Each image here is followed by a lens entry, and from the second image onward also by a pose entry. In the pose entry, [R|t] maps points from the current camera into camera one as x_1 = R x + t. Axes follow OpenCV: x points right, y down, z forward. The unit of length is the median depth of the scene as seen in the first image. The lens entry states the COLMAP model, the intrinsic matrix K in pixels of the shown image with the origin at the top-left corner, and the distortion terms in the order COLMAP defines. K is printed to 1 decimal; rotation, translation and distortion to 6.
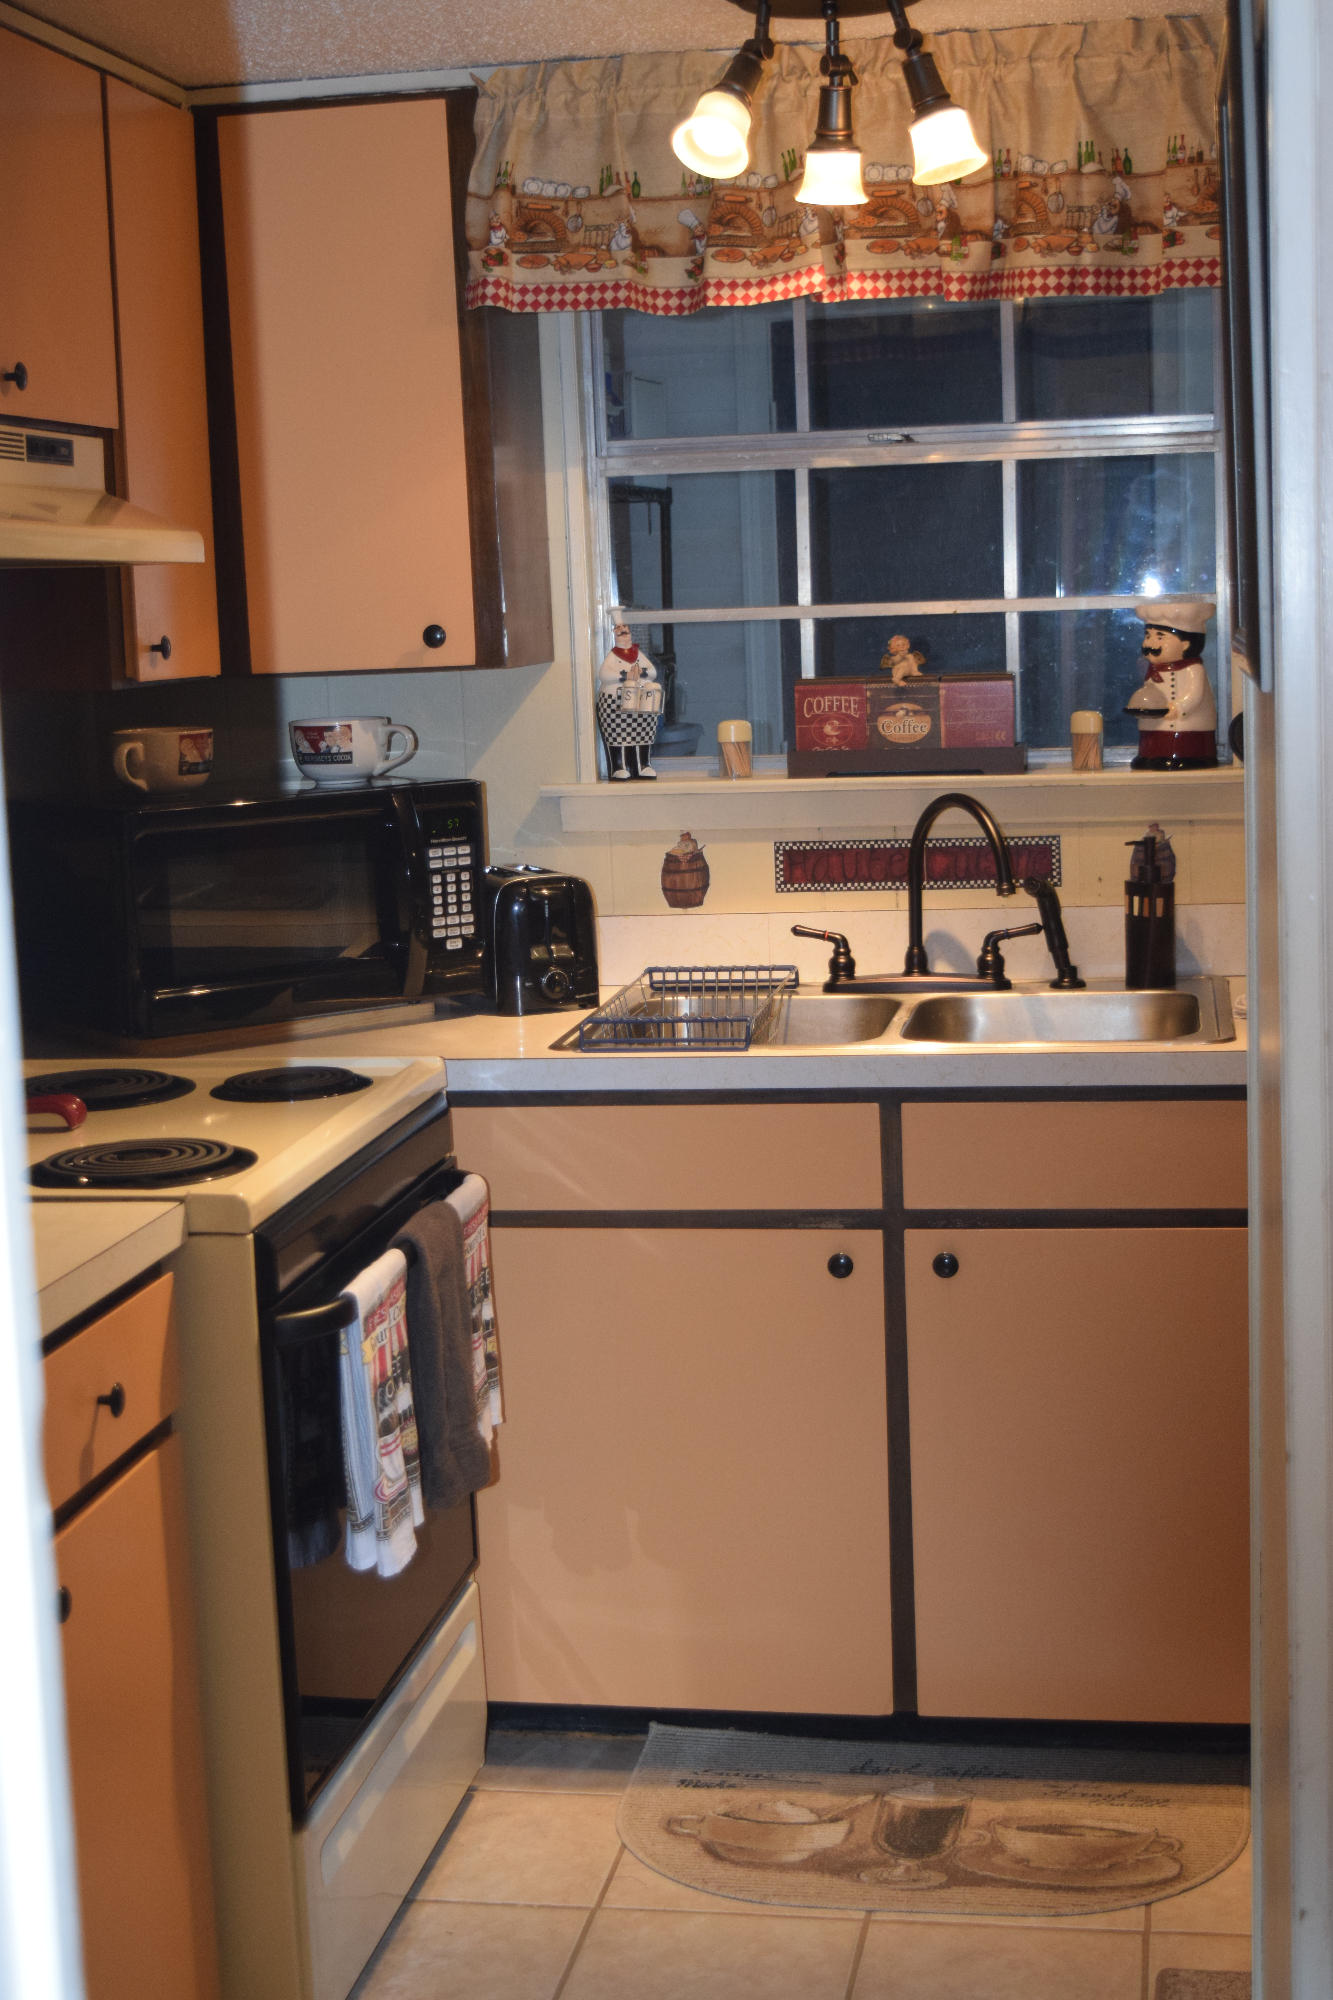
lens RADIAL K [[2853.6, 0, 666.5], [0, 2853.6, 1000.0], [0, 0, 1]] dist [-0.015012, -0.048246]
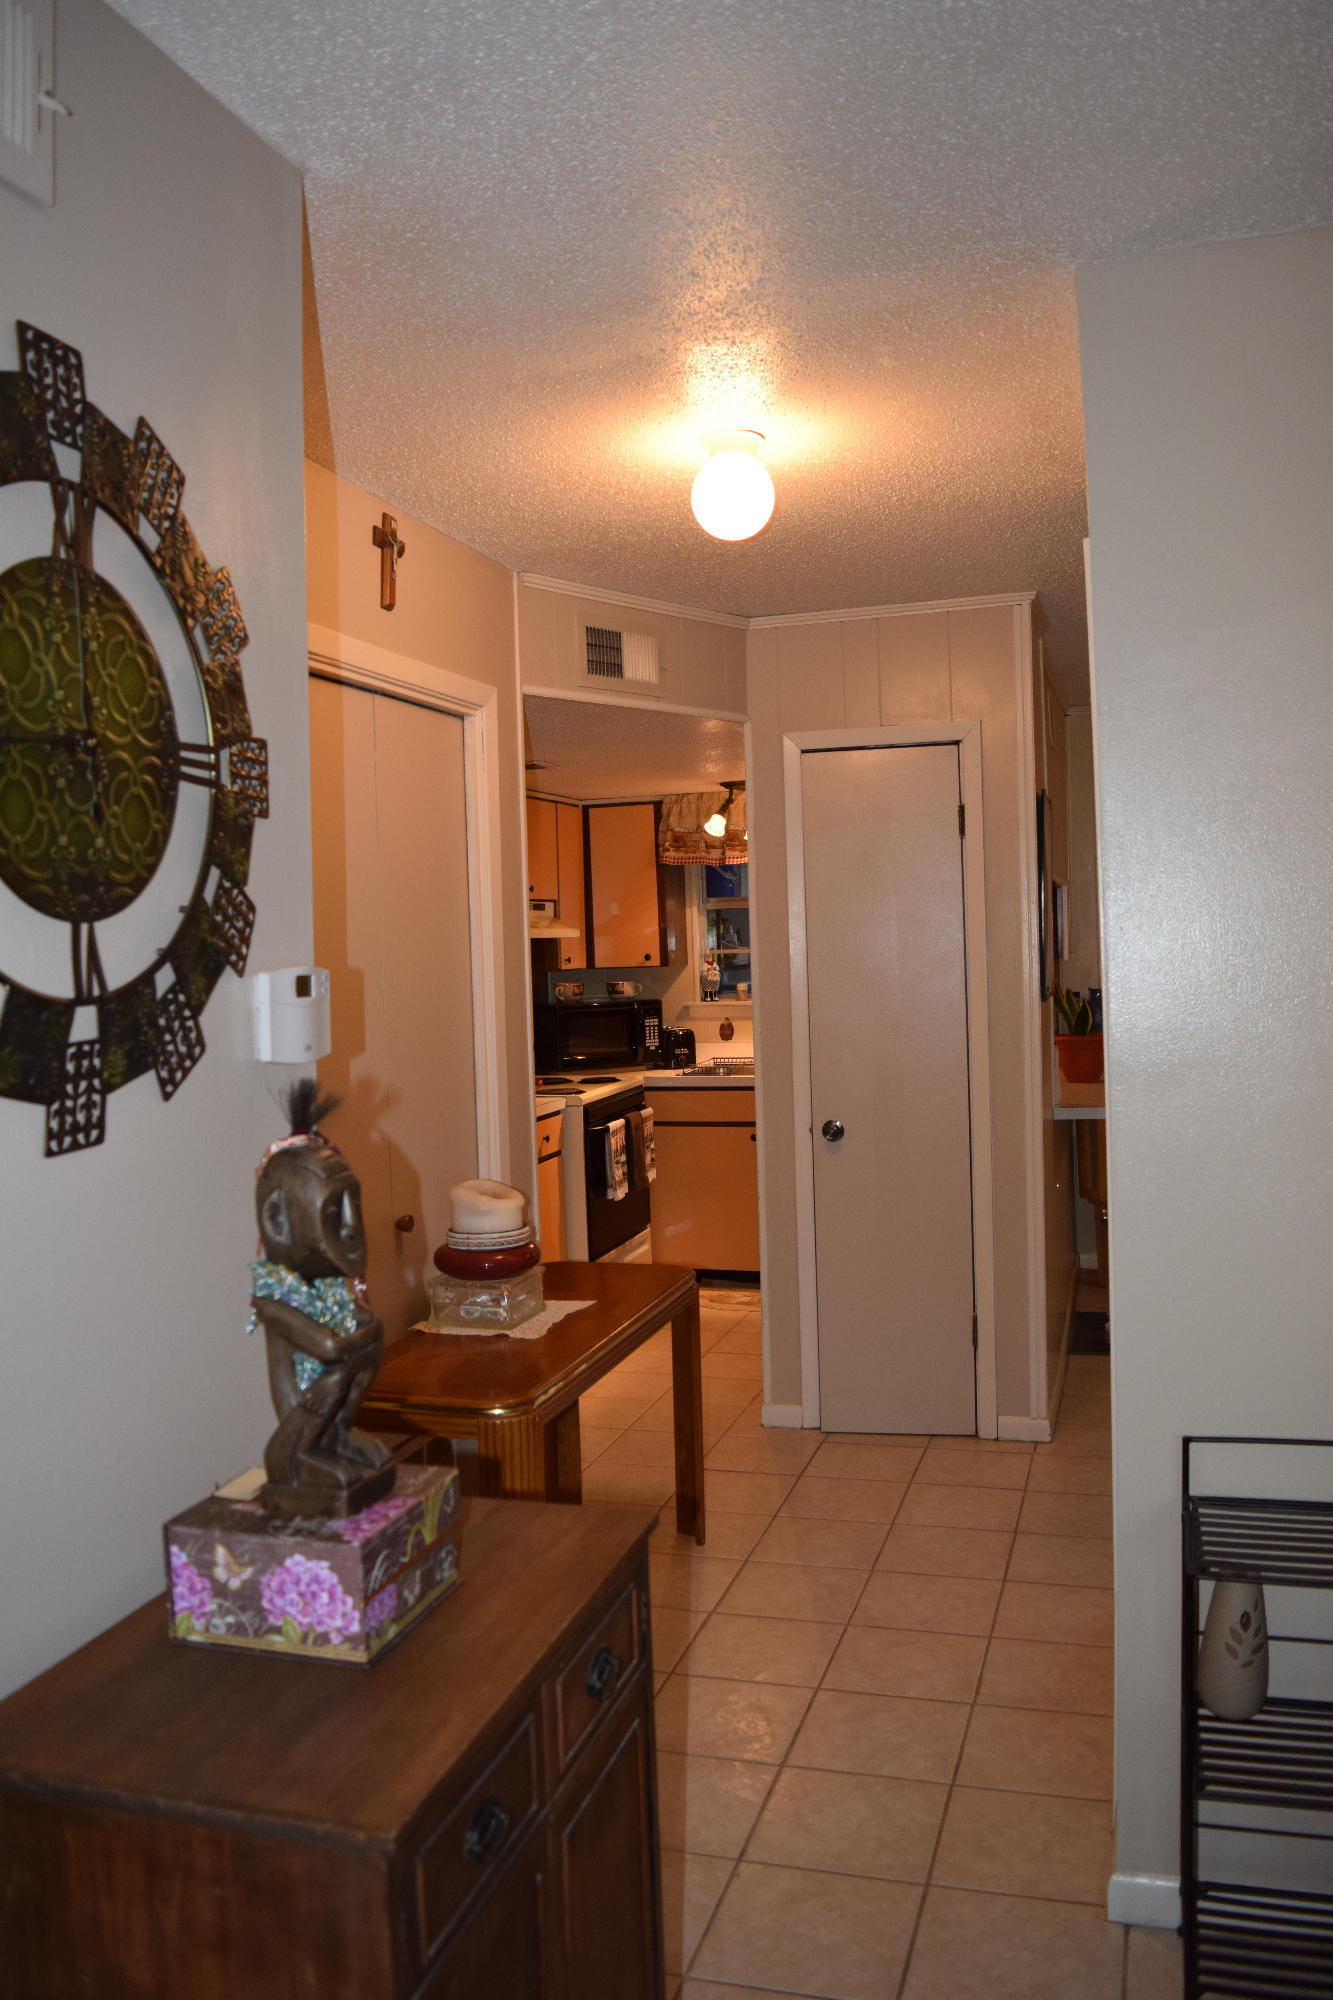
lens RADIAL K [[1585.8, 0, 666.5], [0, 1585.8, 1000.0], [0, 0, 1]] dist [-0.097494, 0.034866]
pose [[0.991502, 0.009398, -0.129748, 0.192617], [-0.022396, 0.994826, -0.099090, 0.113978], [0.128145, 0.101154, 0.986583, -0.889091]]
